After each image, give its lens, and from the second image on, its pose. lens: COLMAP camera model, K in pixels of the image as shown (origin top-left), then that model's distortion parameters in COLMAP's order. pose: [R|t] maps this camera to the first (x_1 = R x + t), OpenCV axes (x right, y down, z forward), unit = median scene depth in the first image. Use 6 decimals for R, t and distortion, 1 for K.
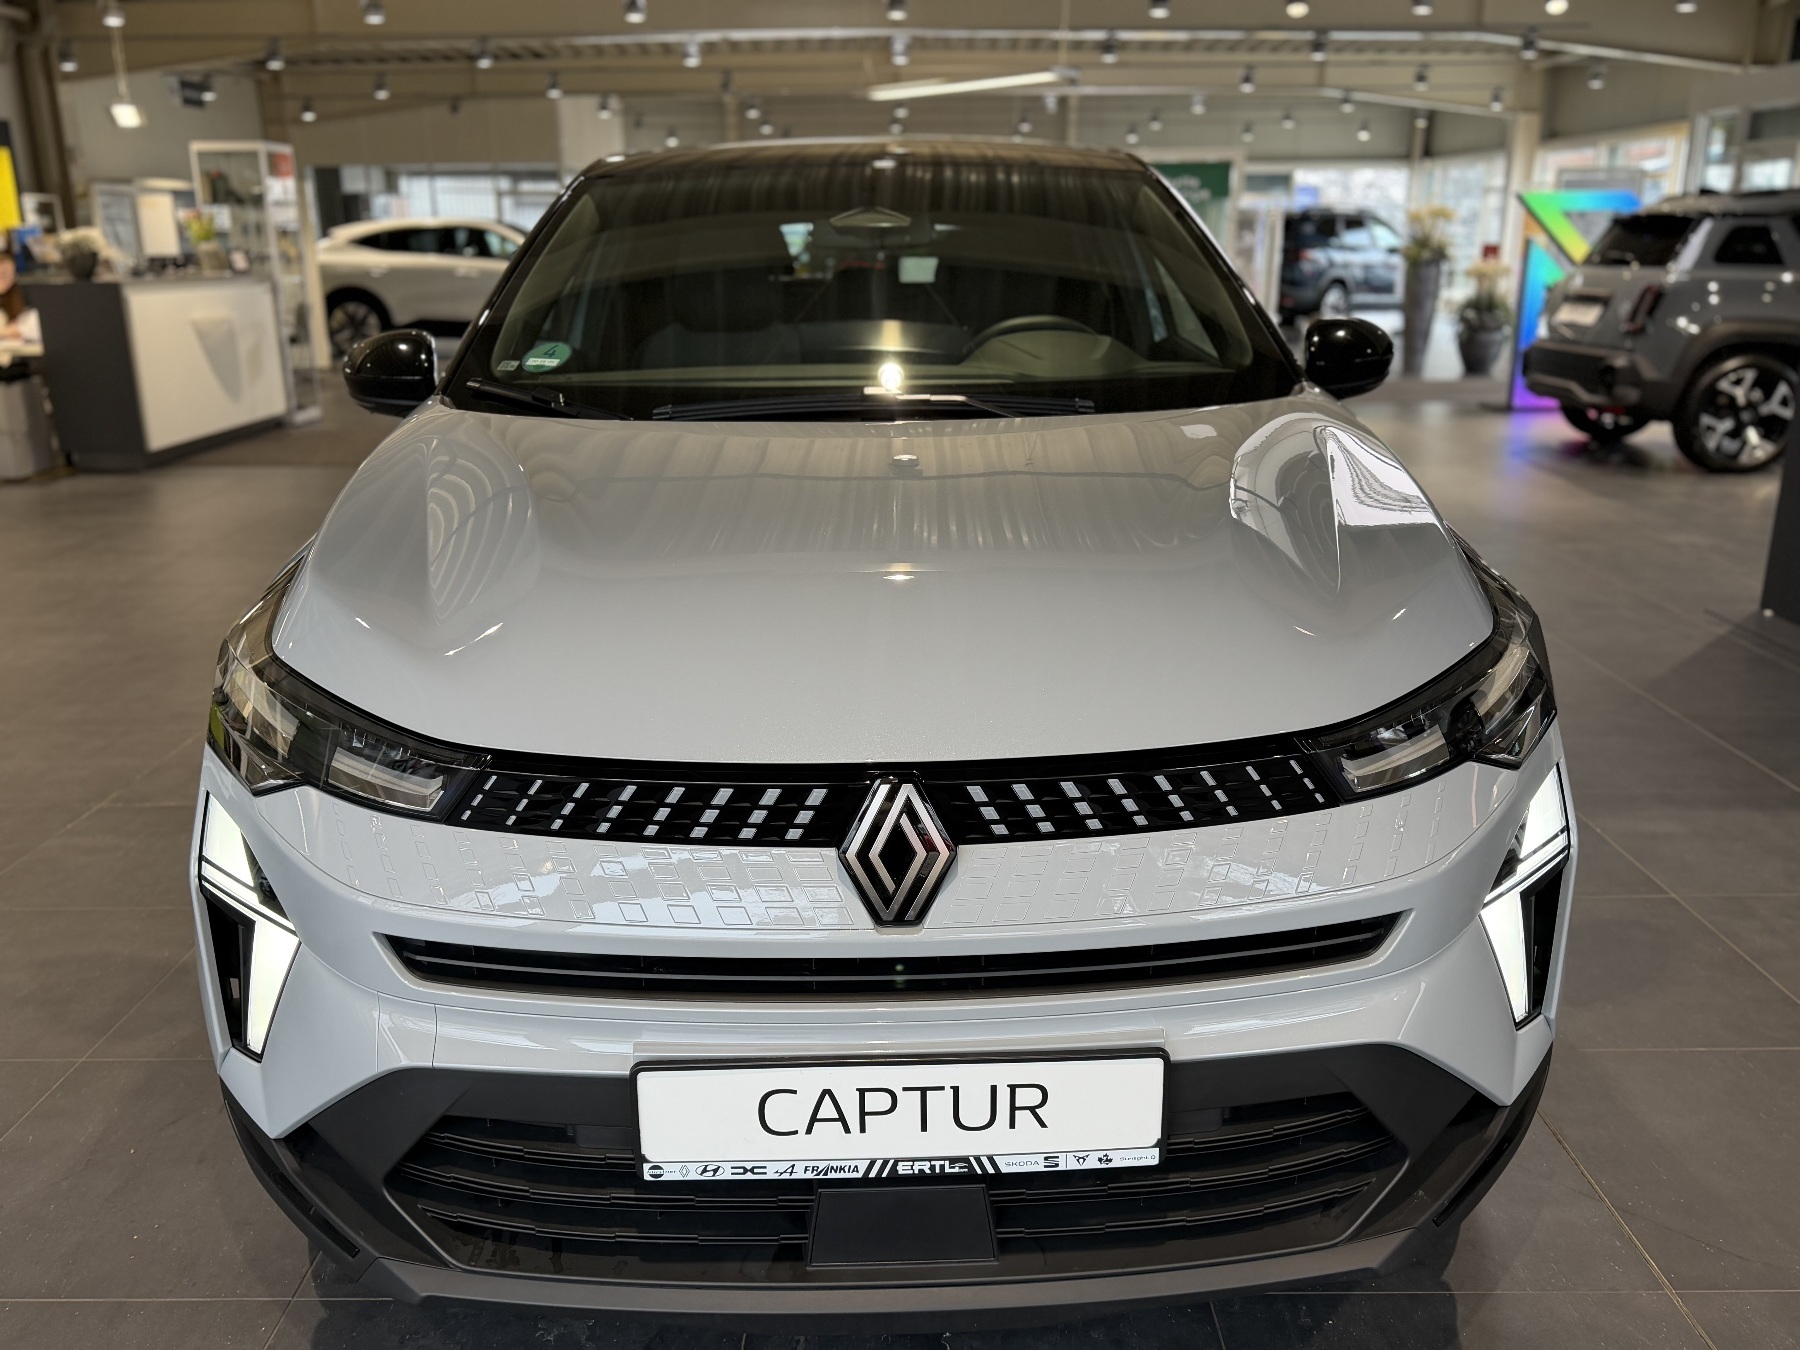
lens RADIAL K [[1425.4, 0, 900.0], [0, 1425.4, 675.0], [0, 0, 1]] dist [0.003268, 0.004352]
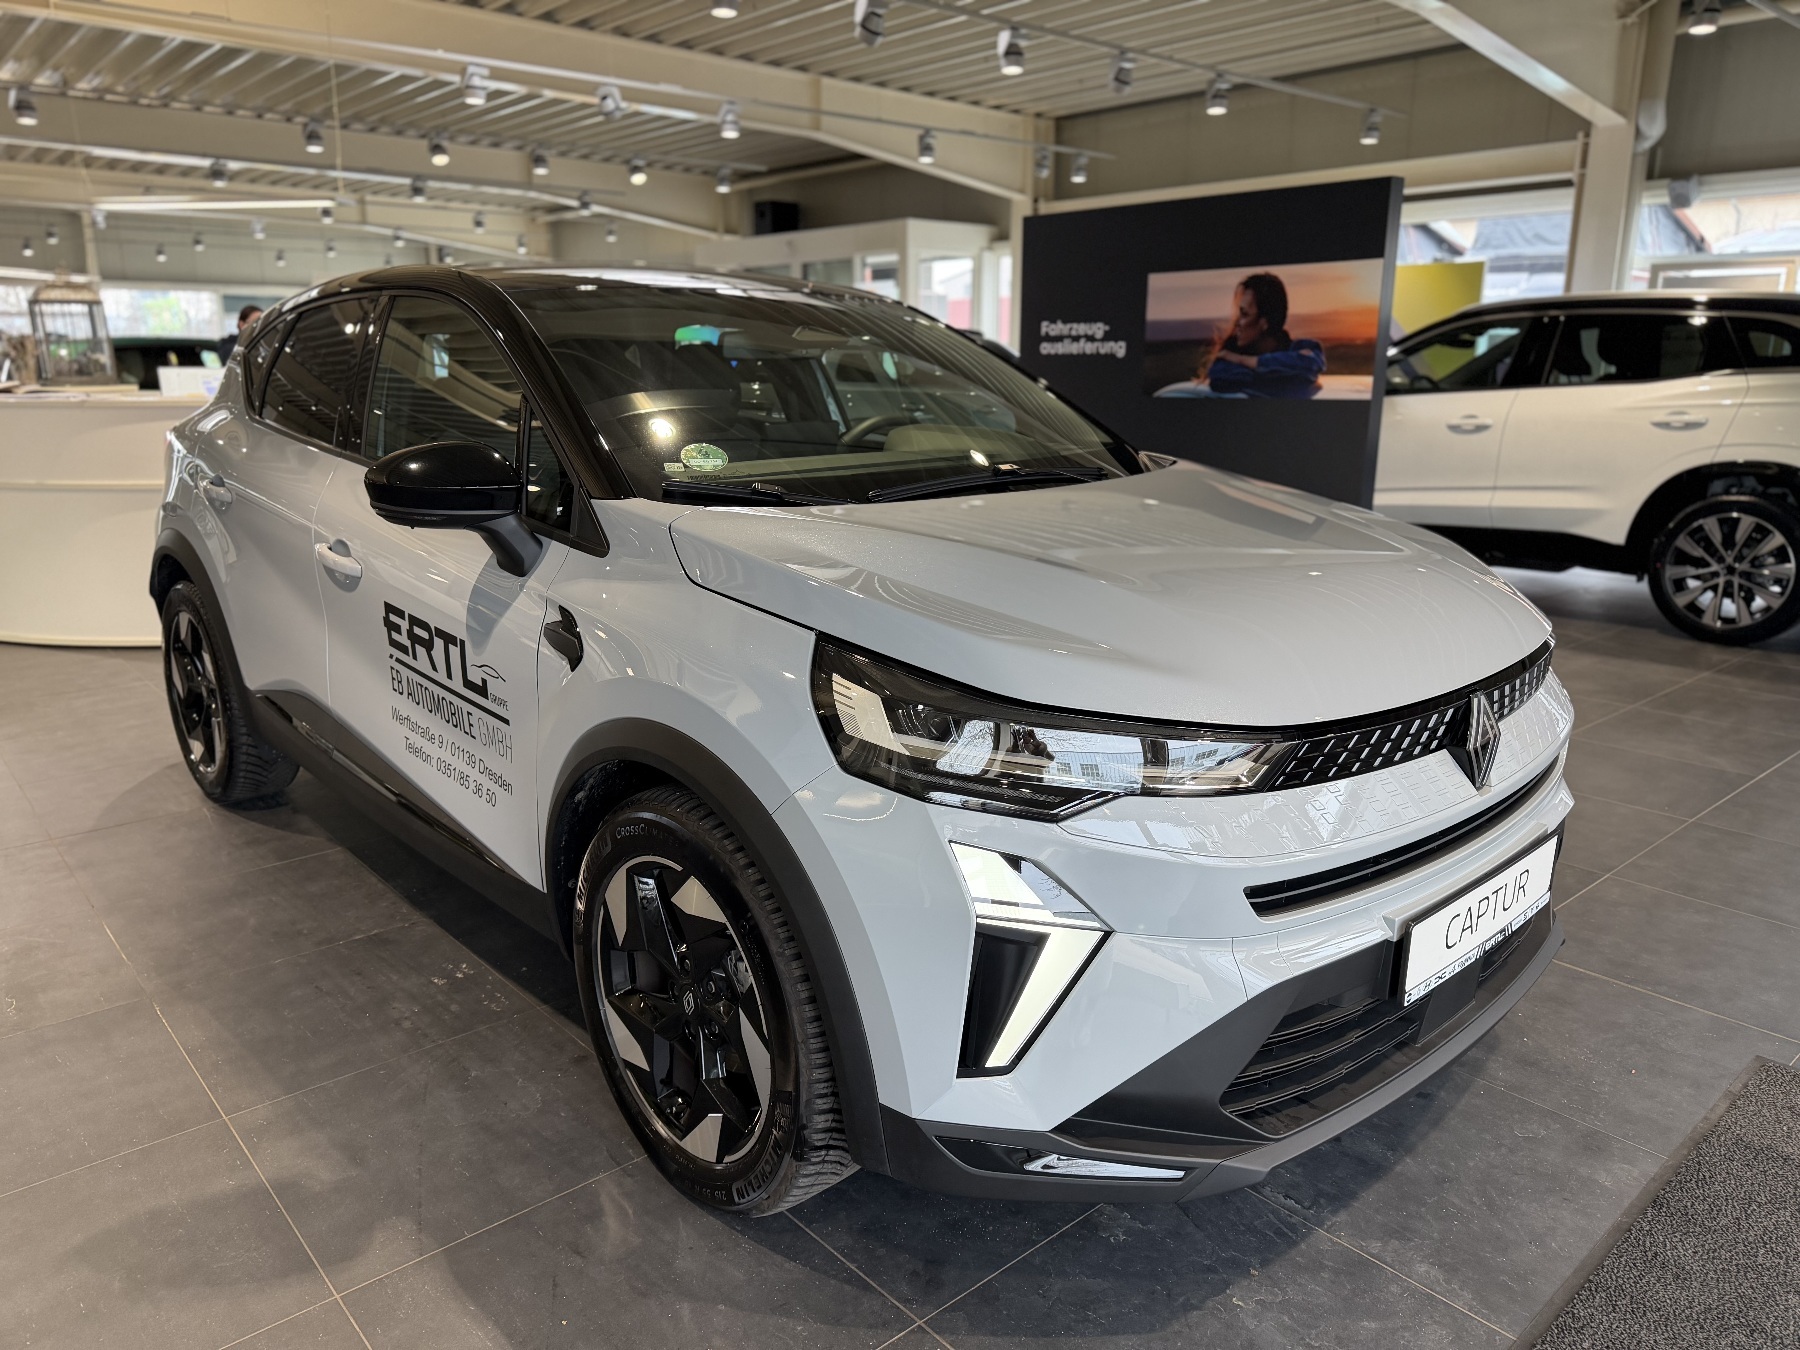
lens RADIAL K [[1261.5, 0, 901.6], [0, 1261.5, 659.5], [0, 0, 1]] dist [-0.004947, -0.007526]
pose [[0.763448, -0.143137, 0.629809, -0.133387], [0.181747, 0.983340, 0.003172, -0.008263], [-0.619771, 0.112044, 0.776744, 0.030247]]
